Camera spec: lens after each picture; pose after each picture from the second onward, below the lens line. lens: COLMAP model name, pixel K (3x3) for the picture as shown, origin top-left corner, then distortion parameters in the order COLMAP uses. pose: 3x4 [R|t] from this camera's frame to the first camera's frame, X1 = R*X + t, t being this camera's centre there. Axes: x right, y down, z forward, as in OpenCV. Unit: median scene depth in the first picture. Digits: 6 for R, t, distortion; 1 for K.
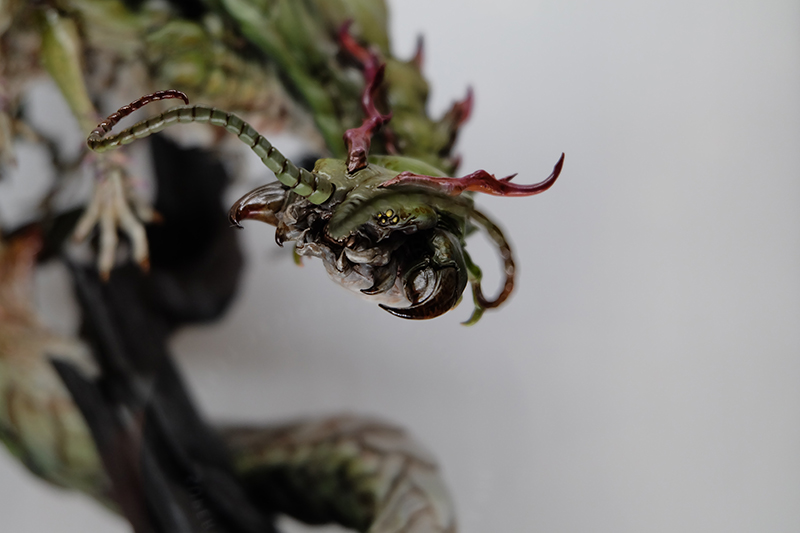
lens RADIAL K [[1300.7, 0, 400.0], [0, 1300.7, 266.5], [0, 0, 1]] dist [-0.009311, -0.004531]
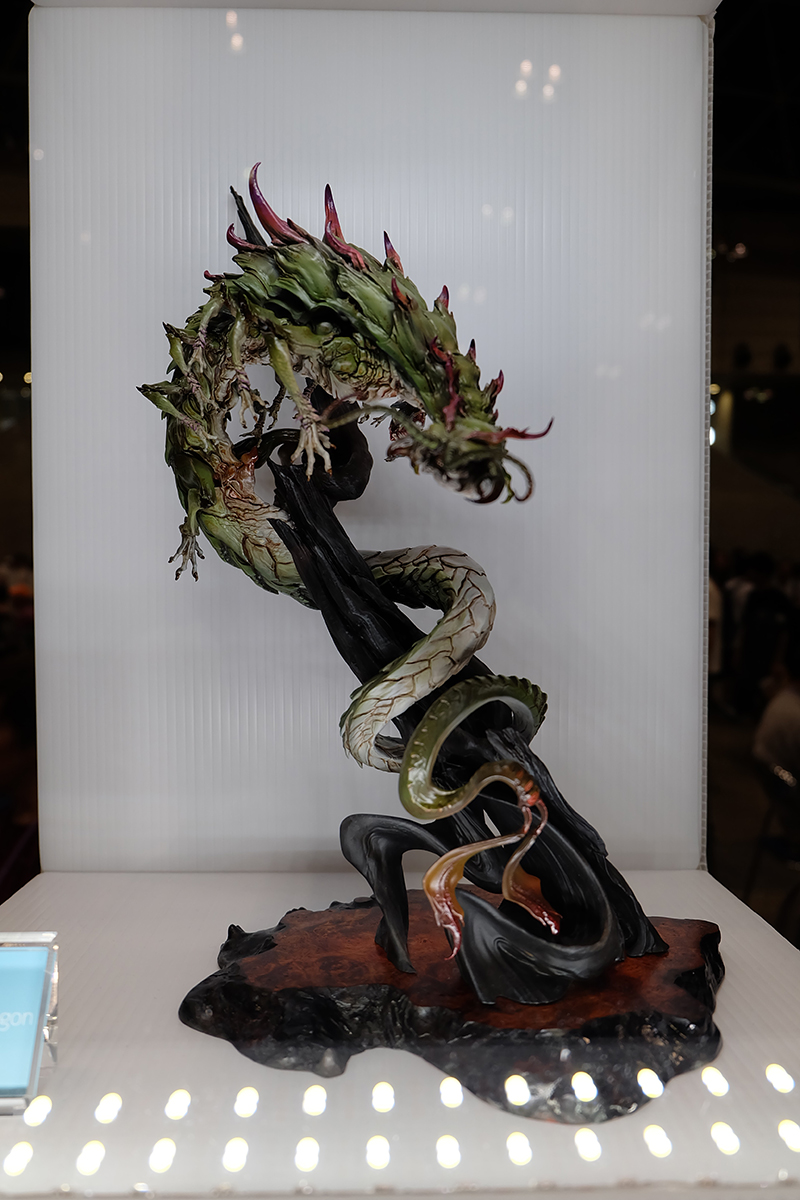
lens RADIAL K [[993.0, 0, 400.0], [0, 993.0, 600.0], [0, 0, 1]] dist [0.065928, 0.002820]
pose [[0.999577, -0.025287, -0.014355, -0.079072], [0.027454, 0.983392, 0.179407, -0.077261], [0.009580, -0.179725, 0.983670, -0.470403]]
